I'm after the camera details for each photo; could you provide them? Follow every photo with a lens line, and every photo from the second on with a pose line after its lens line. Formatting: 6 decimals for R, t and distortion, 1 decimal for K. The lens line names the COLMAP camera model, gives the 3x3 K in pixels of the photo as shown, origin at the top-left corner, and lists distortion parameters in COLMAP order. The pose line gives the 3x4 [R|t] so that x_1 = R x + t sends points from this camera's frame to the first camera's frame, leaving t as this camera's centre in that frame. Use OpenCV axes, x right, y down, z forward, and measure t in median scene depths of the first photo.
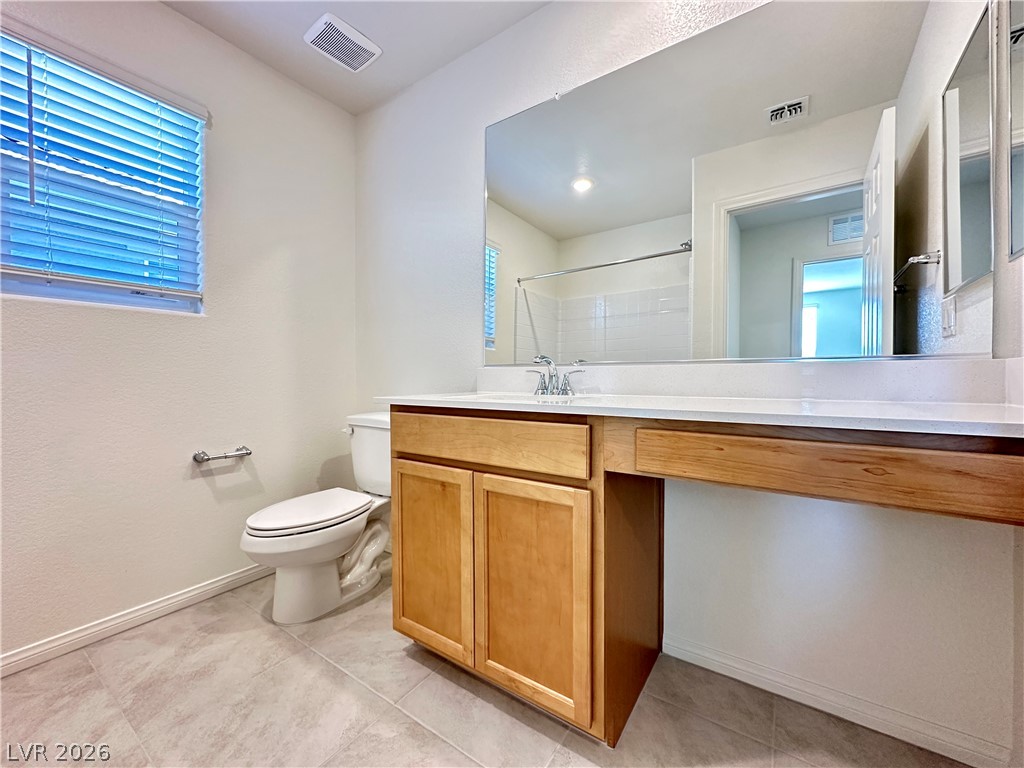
lens RADIAL K [[411.2, 0, 512.0], [0, 411.2, 384.0], [0, 0, 1]] dist [0.000161, 0.000428]
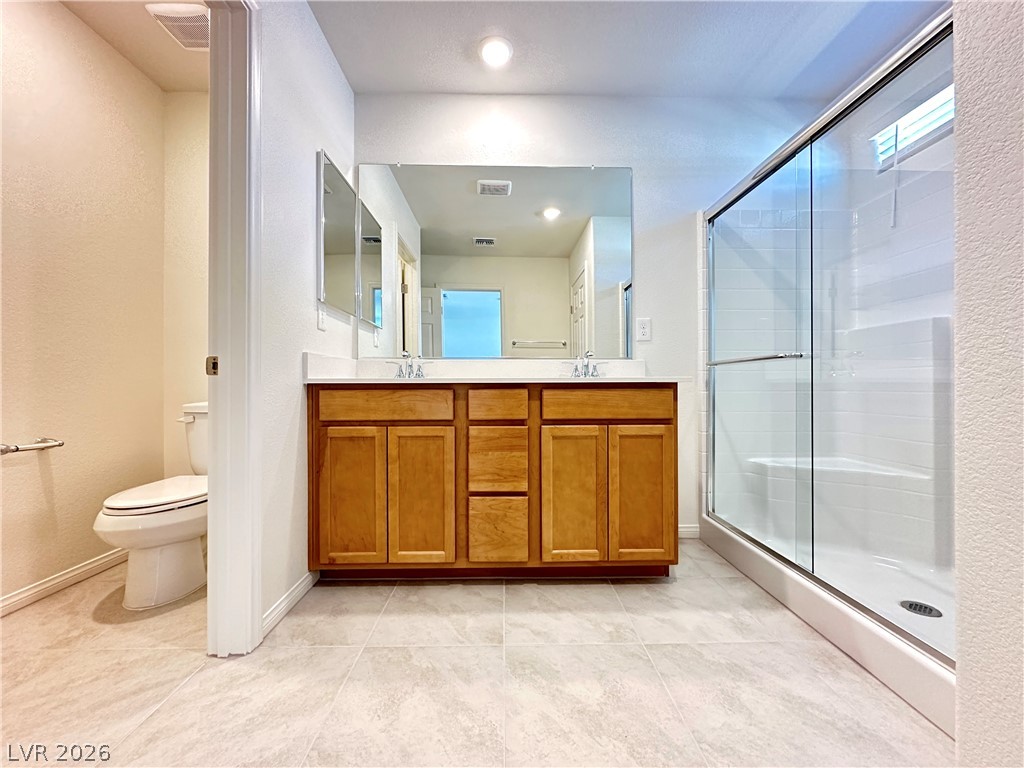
lens RADIAL K [[411.2, 0, 512.0], [0, 411.2, 384.0], [0, 0, 1]] dist [0.000161, 0.000428]
pose [[0.816190, -0.006556, 0.577747, -0.396868], [0.016060, 0.999807, -0.011344, 0.060150], [-0.577561, 0.018537, 0.816137, -0.383938]]
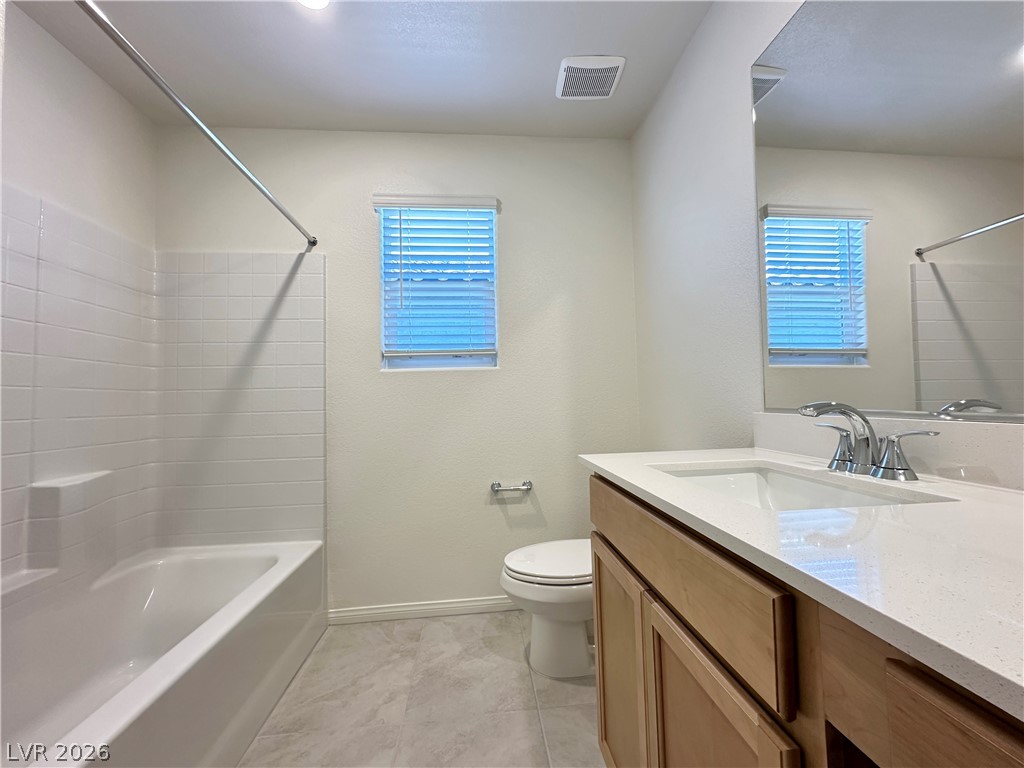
lens RADIAL K [[411.2, 0, 512.0], [0, 411.2, 384.0], [0, 0, 1]] dist [0.000161, 0.000428]
pose [[0.636600, -0.043844, -0.769947, 0.217268], [0.012068, 0.998827, -0.046899, -0.068606], [0.771099, 0.020564, 0.636383, 0.292651]]
